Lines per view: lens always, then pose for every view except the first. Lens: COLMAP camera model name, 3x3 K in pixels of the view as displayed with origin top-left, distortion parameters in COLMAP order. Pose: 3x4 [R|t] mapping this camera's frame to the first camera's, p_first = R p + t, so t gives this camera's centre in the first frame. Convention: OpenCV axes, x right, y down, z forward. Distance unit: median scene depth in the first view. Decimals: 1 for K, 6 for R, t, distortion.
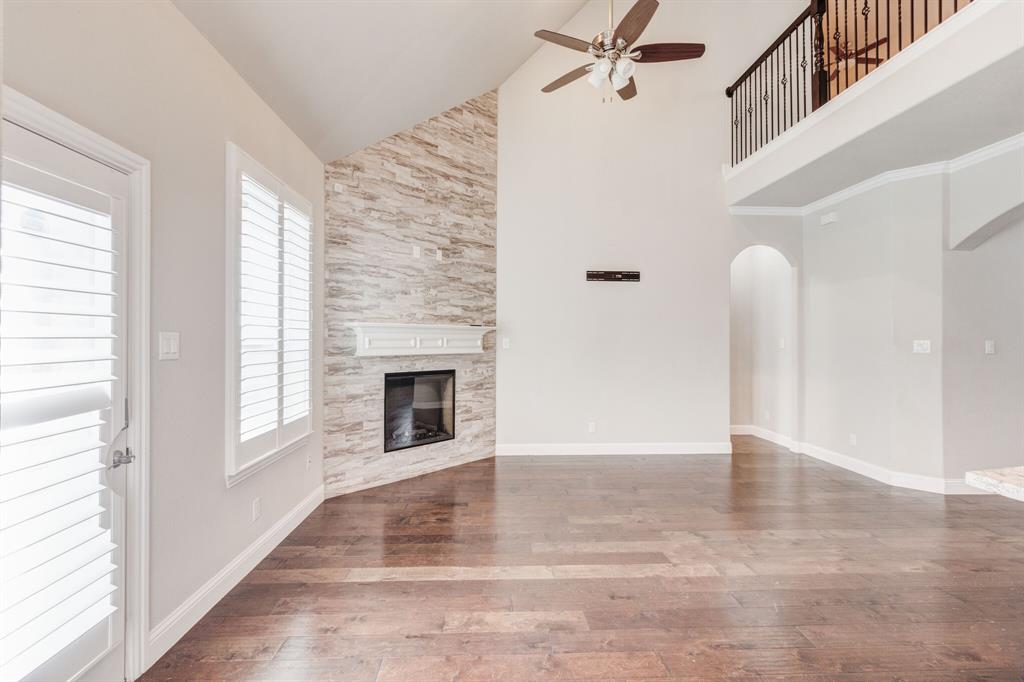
lens RADIAL K [[471.5, 0, 508.6], [0, 471.5, 335.2], [0, 0, 1]] dist [0.001060, 0.001379]
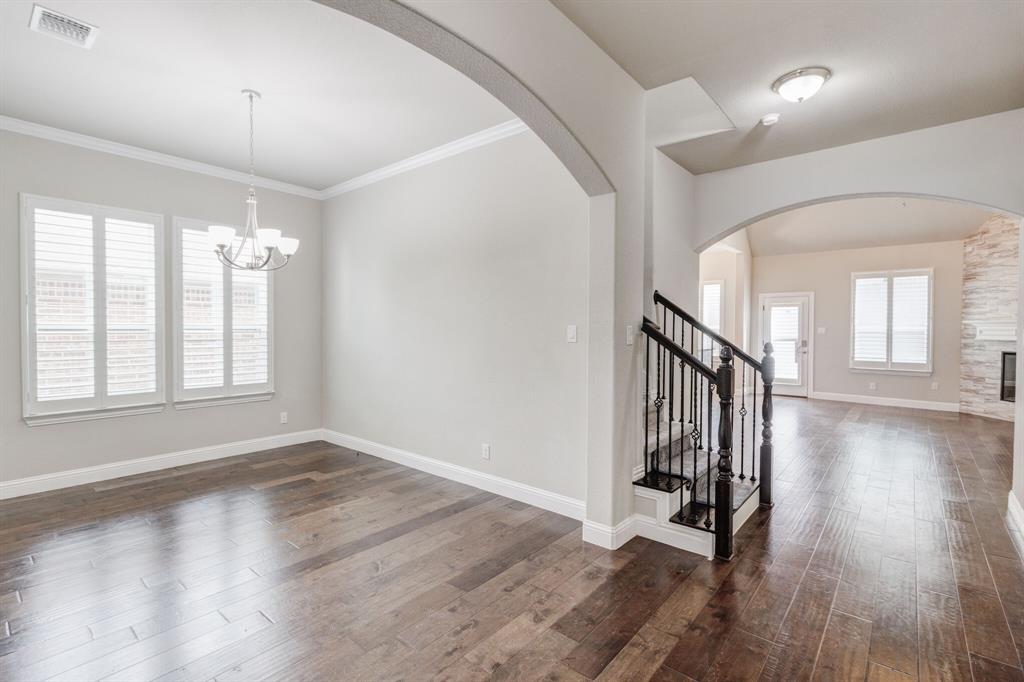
lens RADIAL K [[471.5, 0, 510.4], [0, 471.5, 333.1], [0, 0, 1]] dist [0.001060, 0.001379]
pose [[-0.680488, 0.005210, -0.732741, 1.871793], [-0.000061, 0.999974, 0.007166, 0.005970], [0.732759, 0.004921, -0.680470, 0.782573]]
